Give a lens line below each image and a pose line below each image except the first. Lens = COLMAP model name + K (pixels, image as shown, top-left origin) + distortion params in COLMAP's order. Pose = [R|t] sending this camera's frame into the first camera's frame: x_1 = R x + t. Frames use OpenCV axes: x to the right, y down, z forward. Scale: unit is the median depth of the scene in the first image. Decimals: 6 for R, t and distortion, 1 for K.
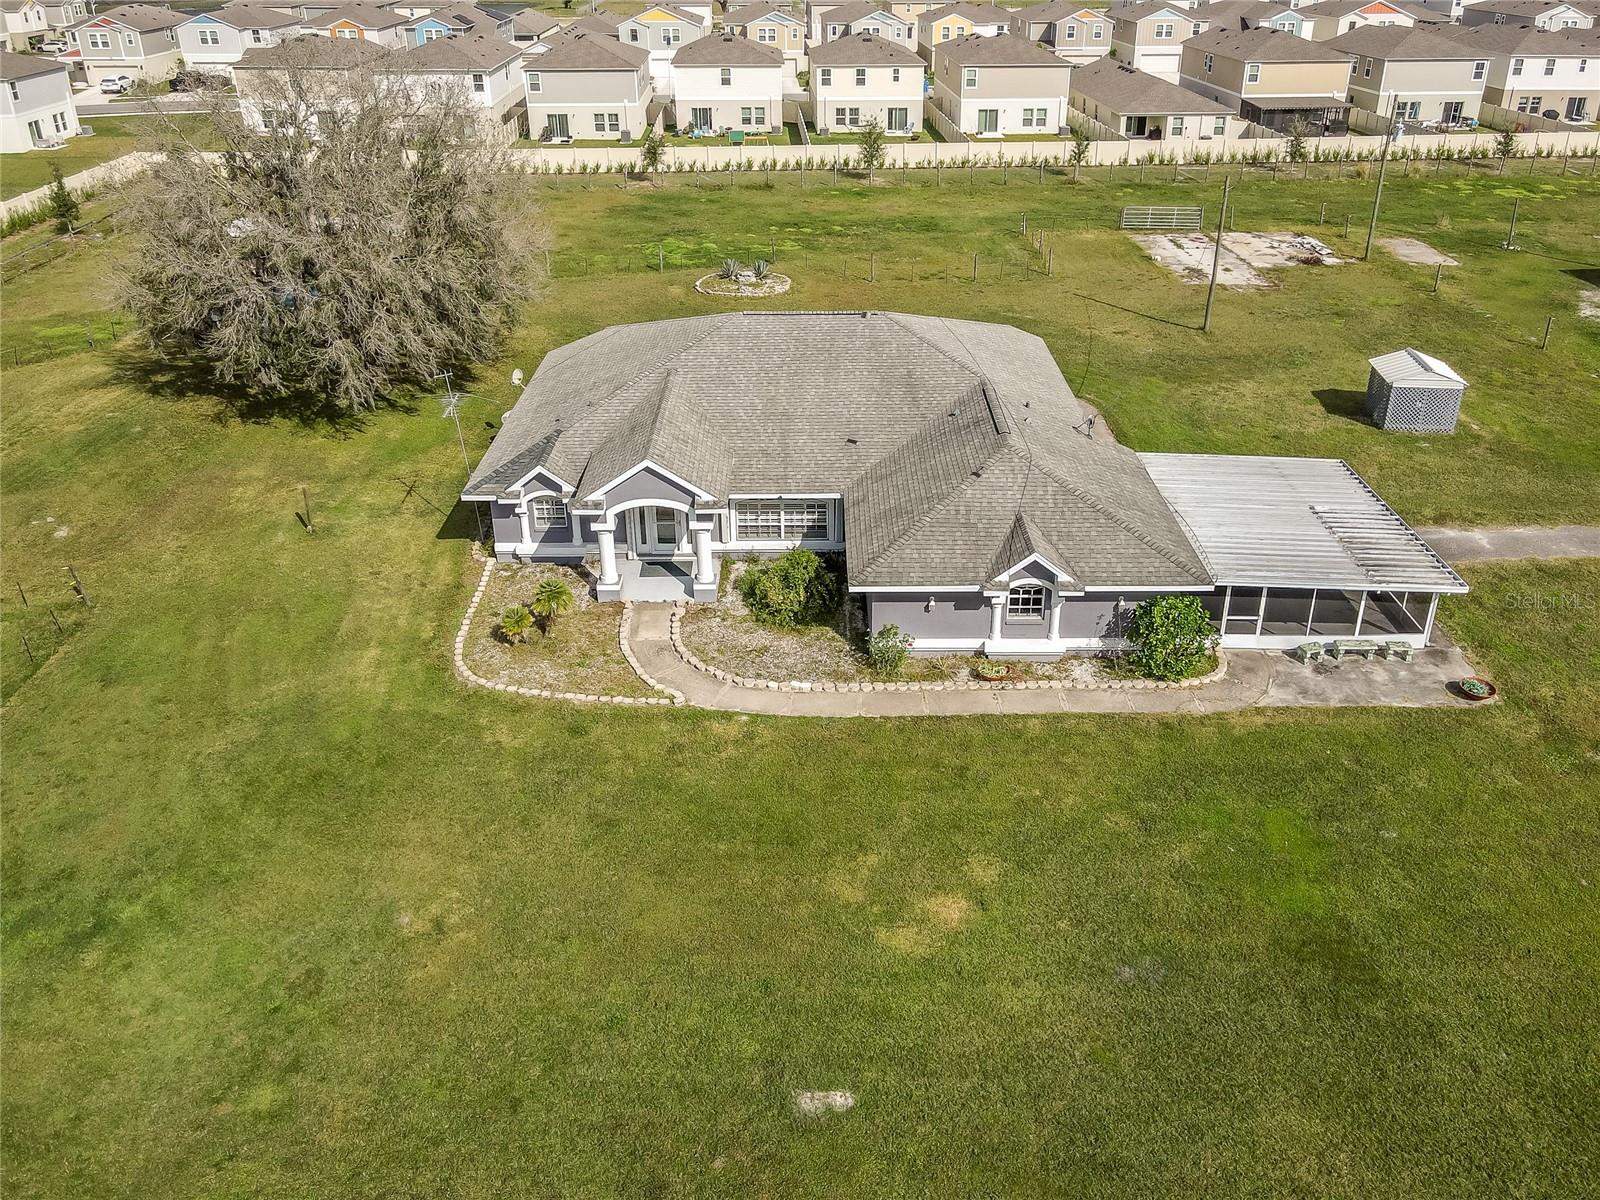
lens RADIAL K [[1178.4, 0, 825.3], [0, 1178.4, 519.0], [0, 0, 1]] dist [0.009756, 0.002310]
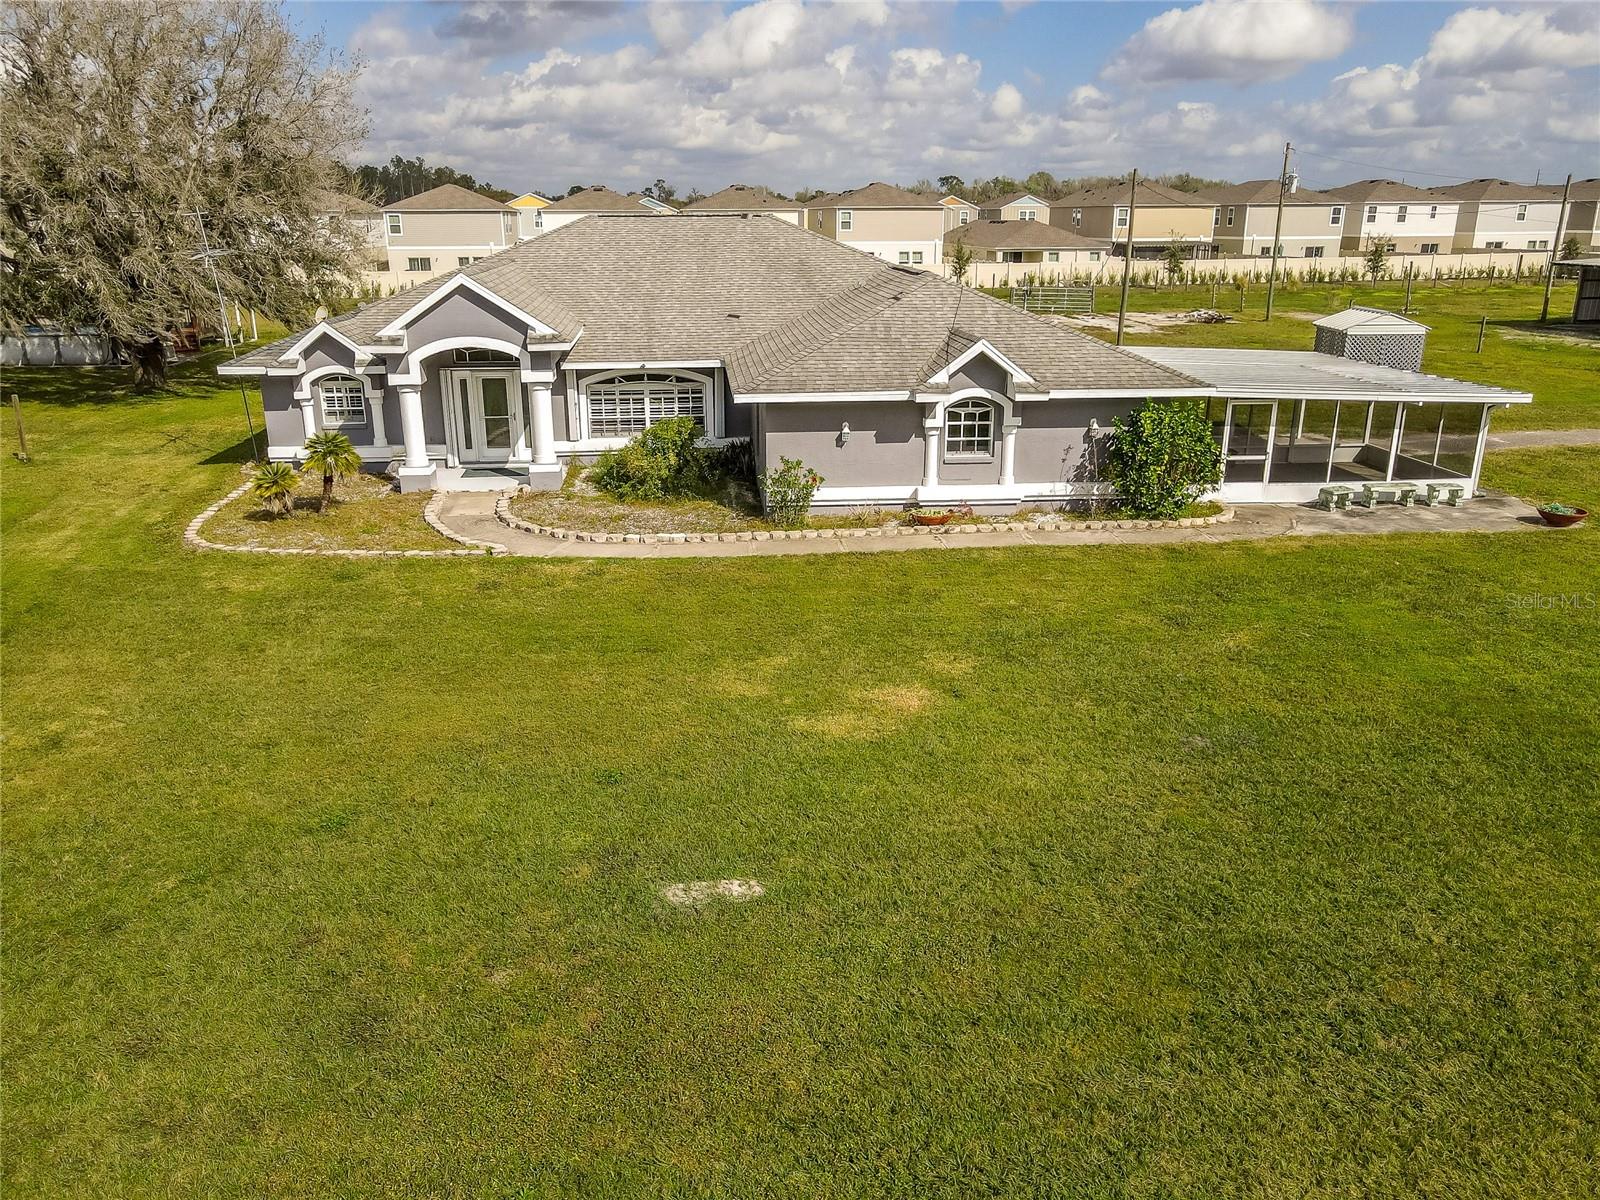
lens RADIAL K [[1178.4, 0, 796.6], [0, 1178.4, 588.6], [0, 0, 1]] dist [0.009756, 0.002310]
pose [[0.996883, -0.022432, 0.075636, 0.000695], [0.031840, 0.991575, -0.125561, 0.257045], [-0.072182, 0.127578, 0.989198, 0.270497]]
